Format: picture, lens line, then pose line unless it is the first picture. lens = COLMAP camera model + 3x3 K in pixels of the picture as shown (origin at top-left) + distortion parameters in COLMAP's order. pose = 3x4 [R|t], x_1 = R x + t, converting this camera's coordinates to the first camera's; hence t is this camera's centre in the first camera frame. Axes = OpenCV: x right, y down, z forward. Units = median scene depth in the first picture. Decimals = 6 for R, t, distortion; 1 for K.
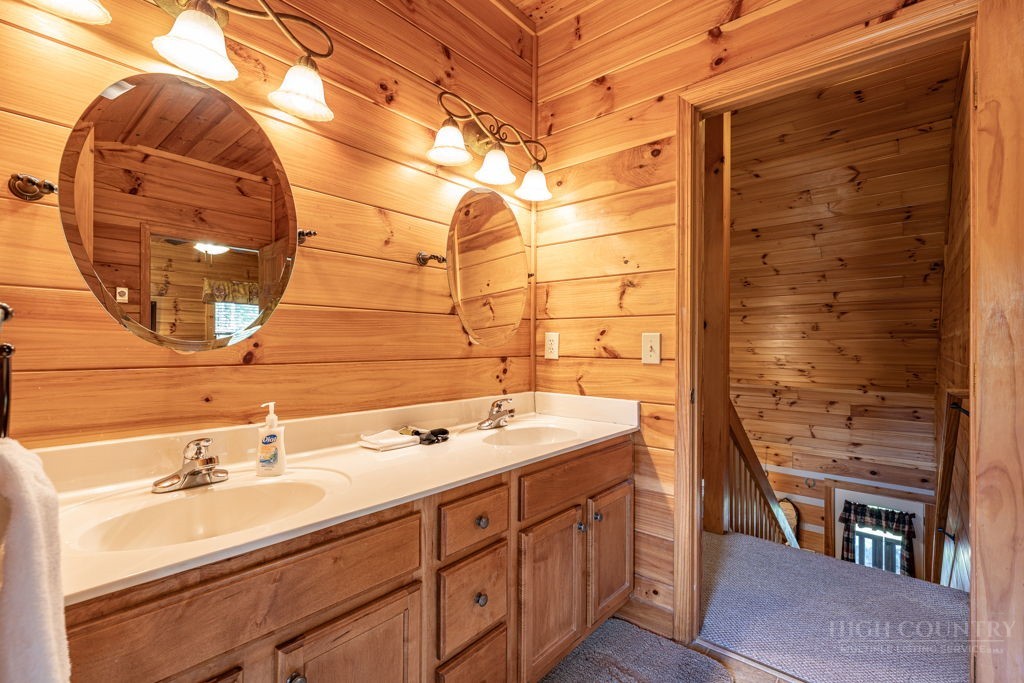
lens RADIAL K [[459.4, 0, 510.4], [0, 459.4, 339.3], [0, 0, 1]] dist [0.000403, -0.000187]
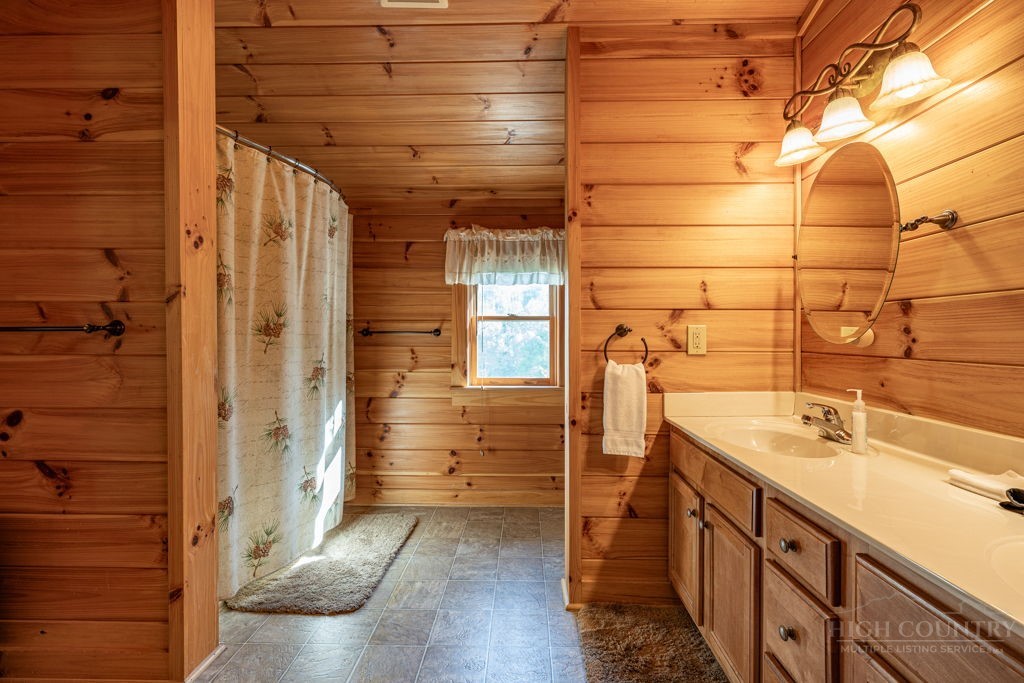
lens RADIAL K [[459.4, 0, 513.4], [0, 459.4, 341.4], [0, 0, 1]] dist [0.000403, -0.000187]
pose [[-0.770153, 0.000249, -0.637859, 0.776298], [-0.002394, 0.999992, 0.003281, 0.012894], [0.637855, 0.004054, -0.770146, 1.167157]]
